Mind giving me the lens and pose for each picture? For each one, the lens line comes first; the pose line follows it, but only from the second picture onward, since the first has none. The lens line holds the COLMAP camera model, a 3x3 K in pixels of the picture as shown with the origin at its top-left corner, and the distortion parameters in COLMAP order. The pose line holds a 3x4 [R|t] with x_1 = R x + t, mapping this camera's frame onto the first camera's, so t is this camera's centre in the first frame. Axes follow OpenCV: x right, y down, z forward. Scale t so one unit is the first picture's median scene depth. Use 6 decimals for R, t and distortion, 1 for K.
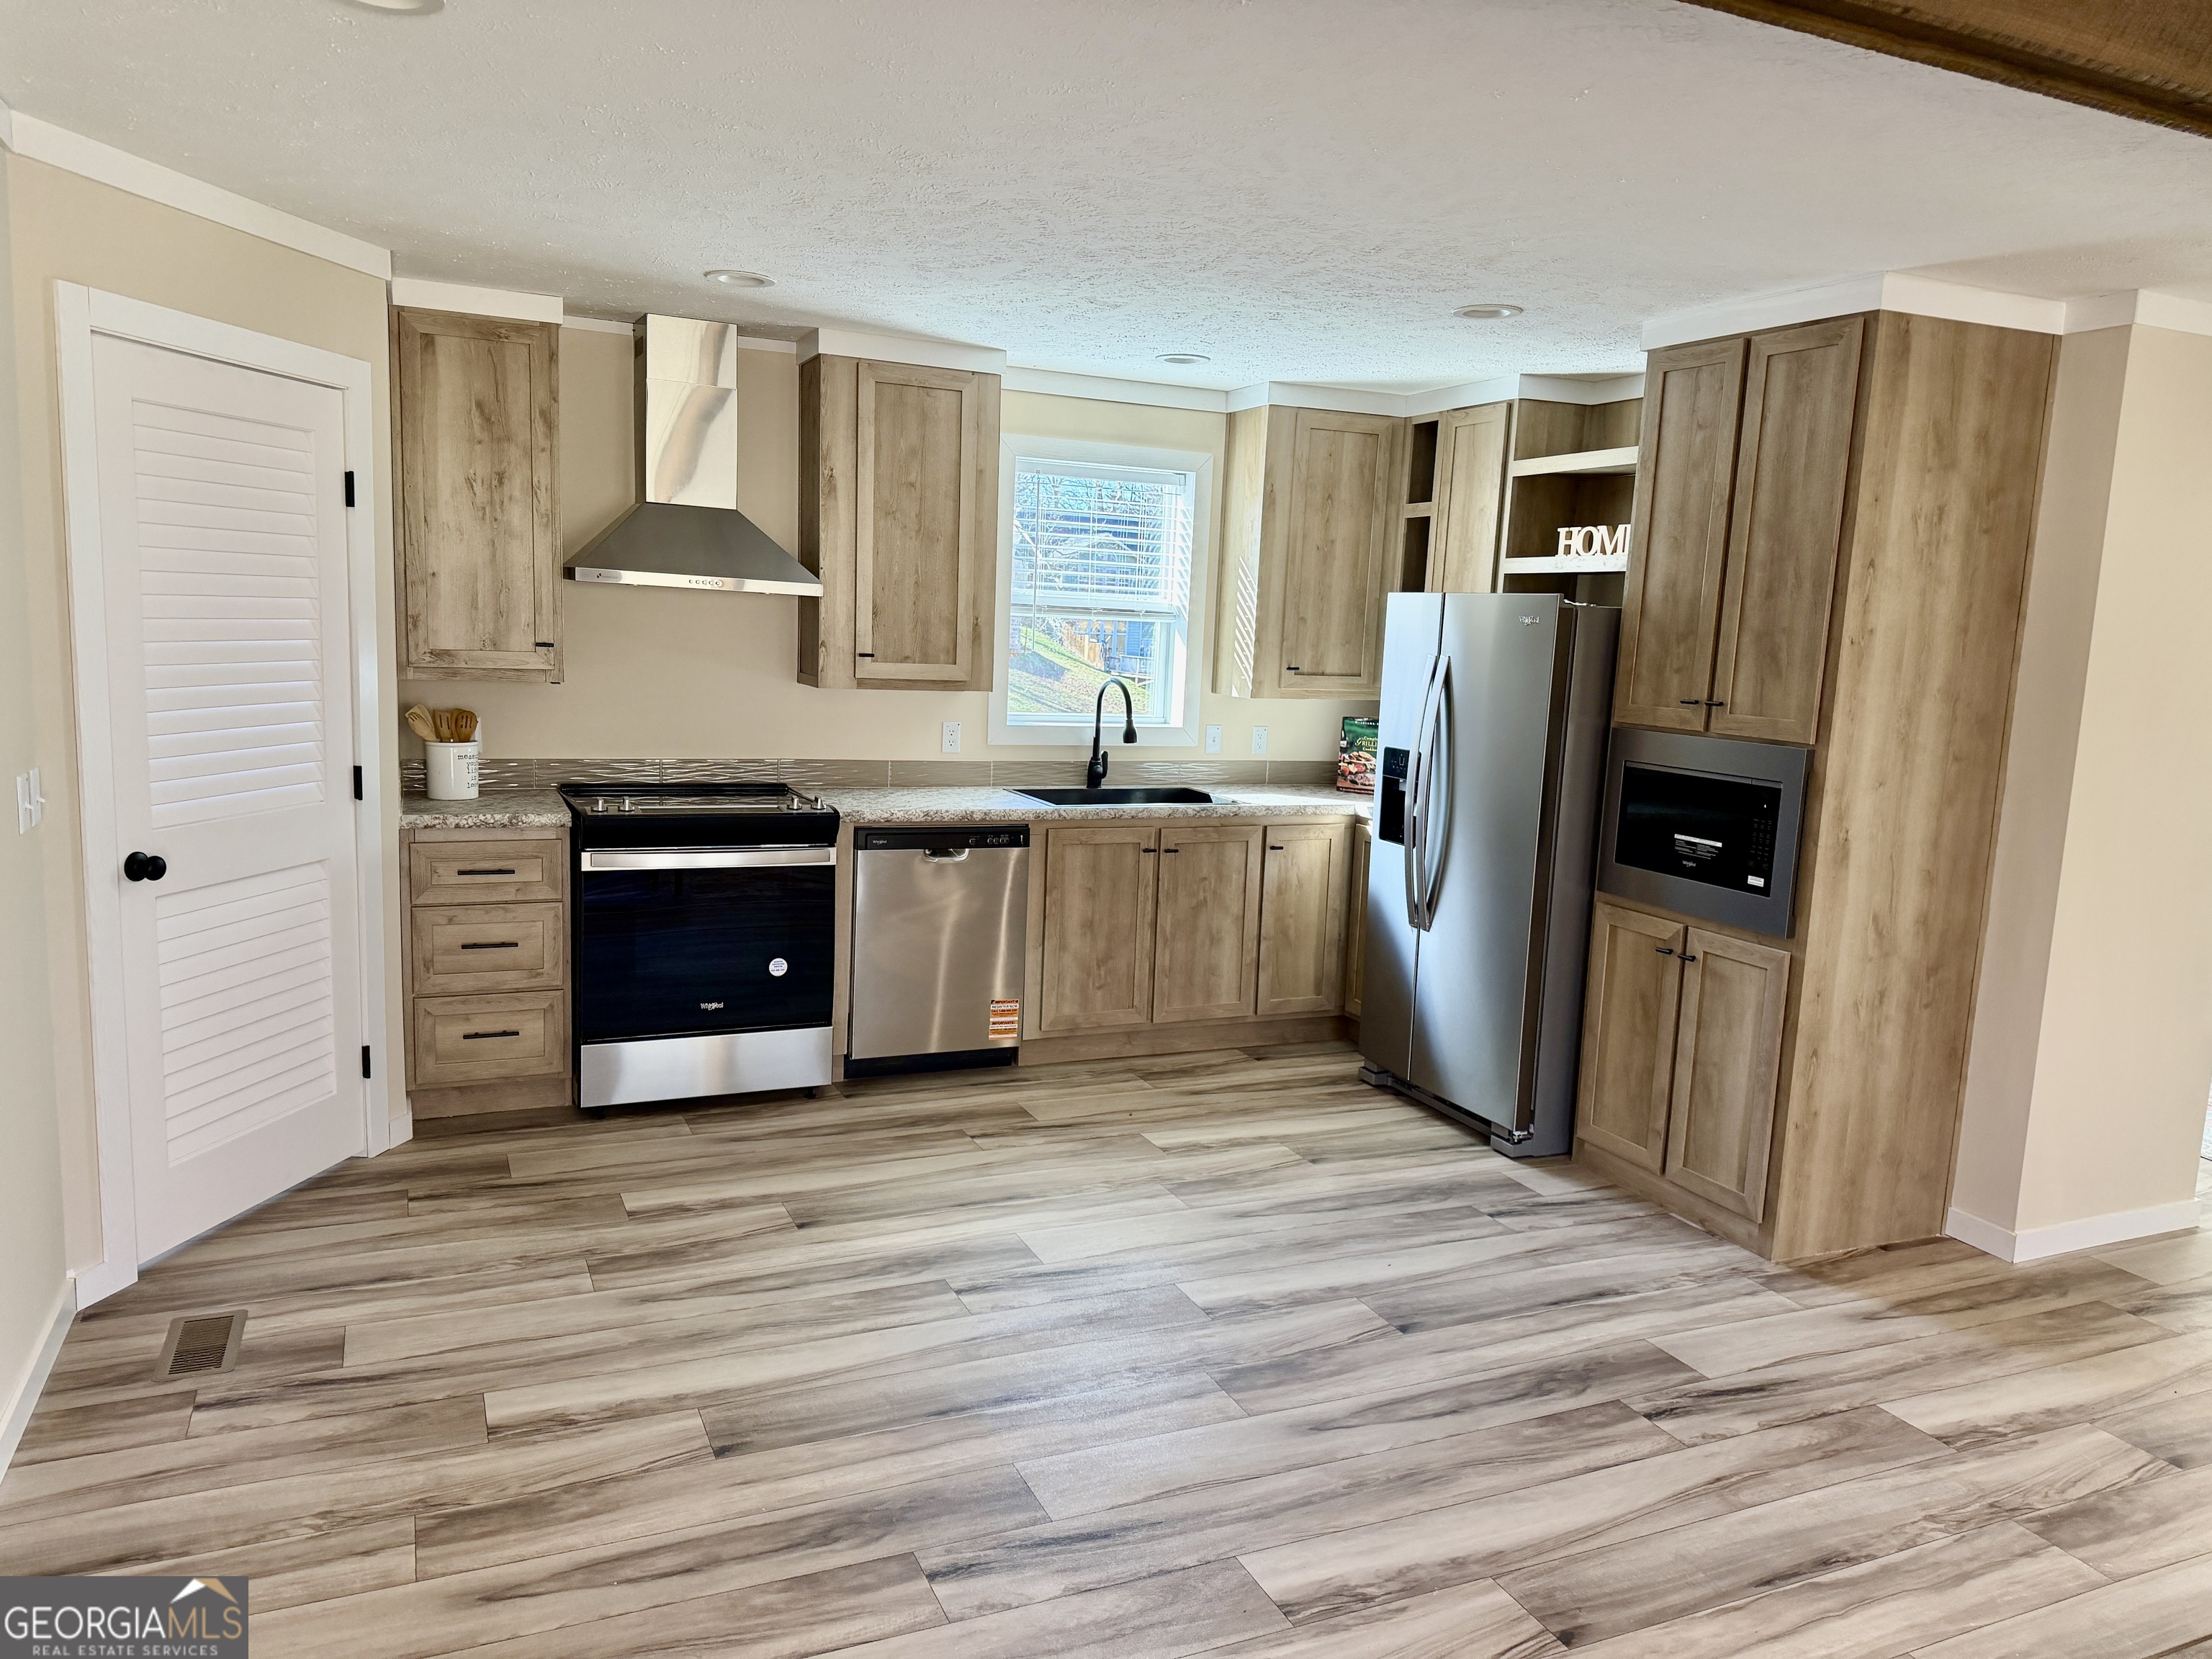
lens RADIAL K [[1533.1, 0, 1104.1], [0, 1533.1, 843.9], [0, 0, 1]] dist [0.097611, -0.151955]
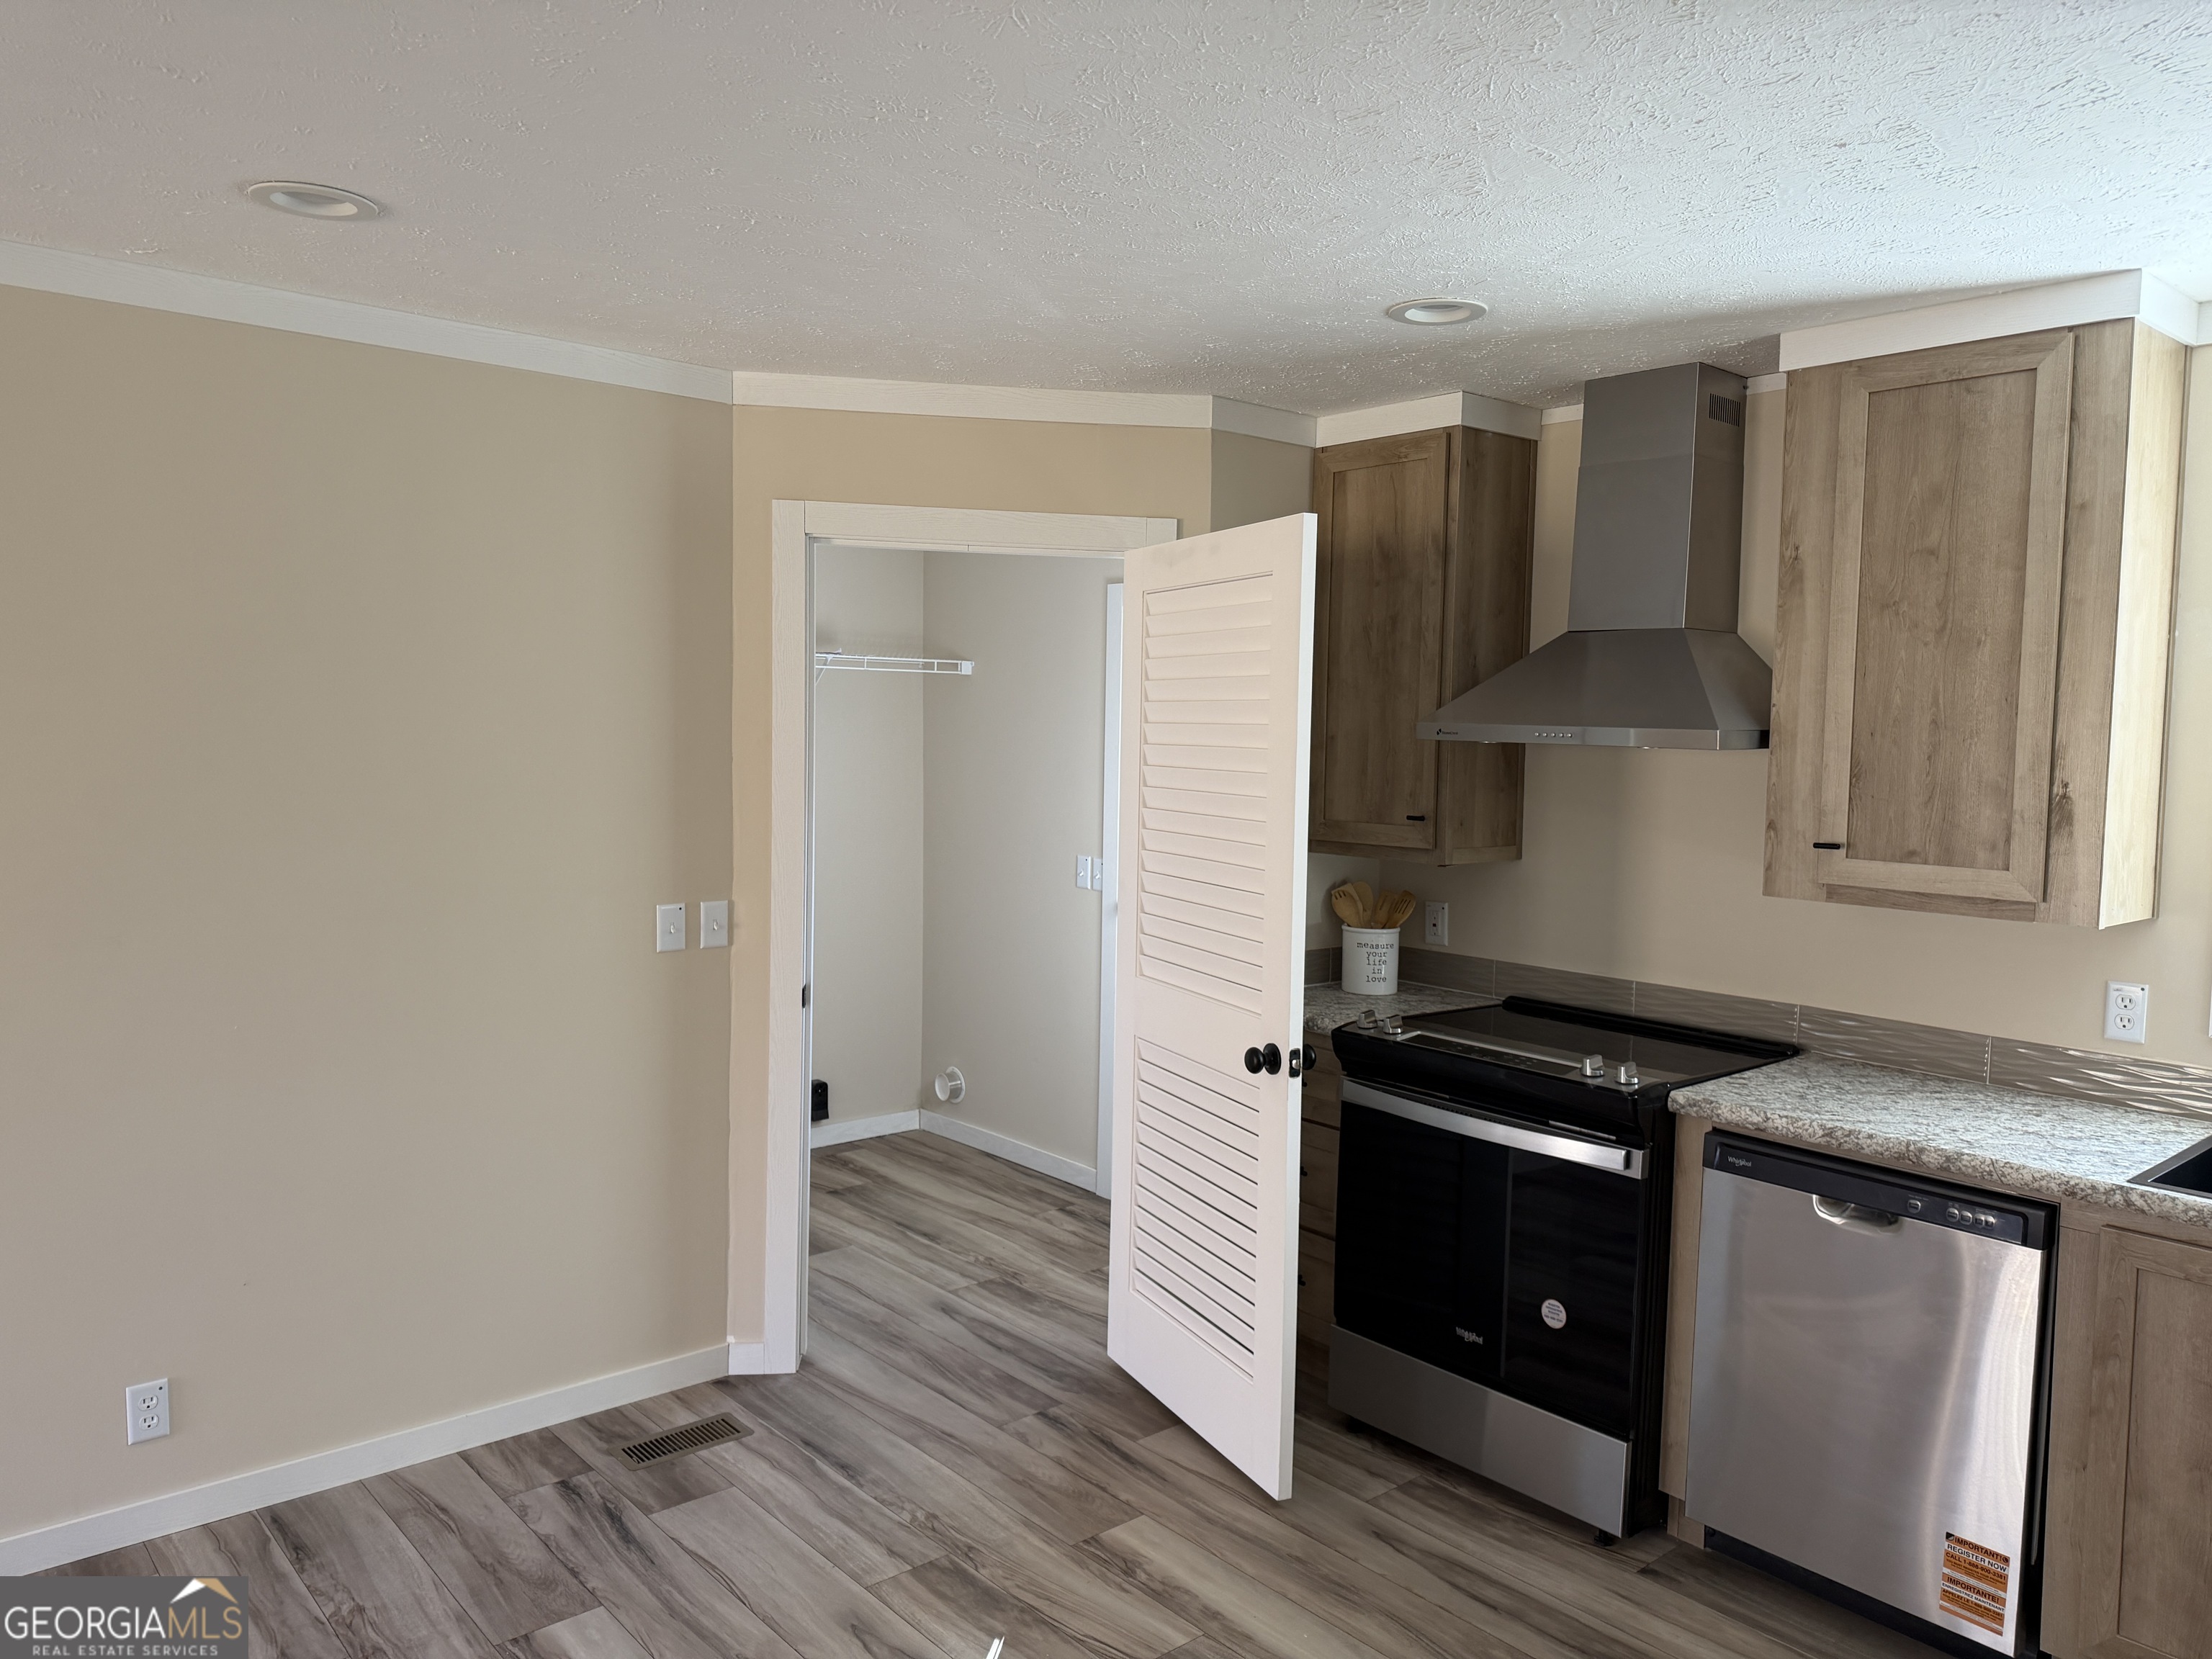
lens RADIAL K [[1545.1, 0, 1106.0], [0, 1545.1, 829.5], [0, 0, 1]] dist [0.116042, -0.195345]
pose [[0.293658, 0.025053, -0.955582, 0.378740], [-0.147498, 0.988872, -0.019401, -0.085486], [0.944463, 0.146644, 0.294085, 0.626586]]
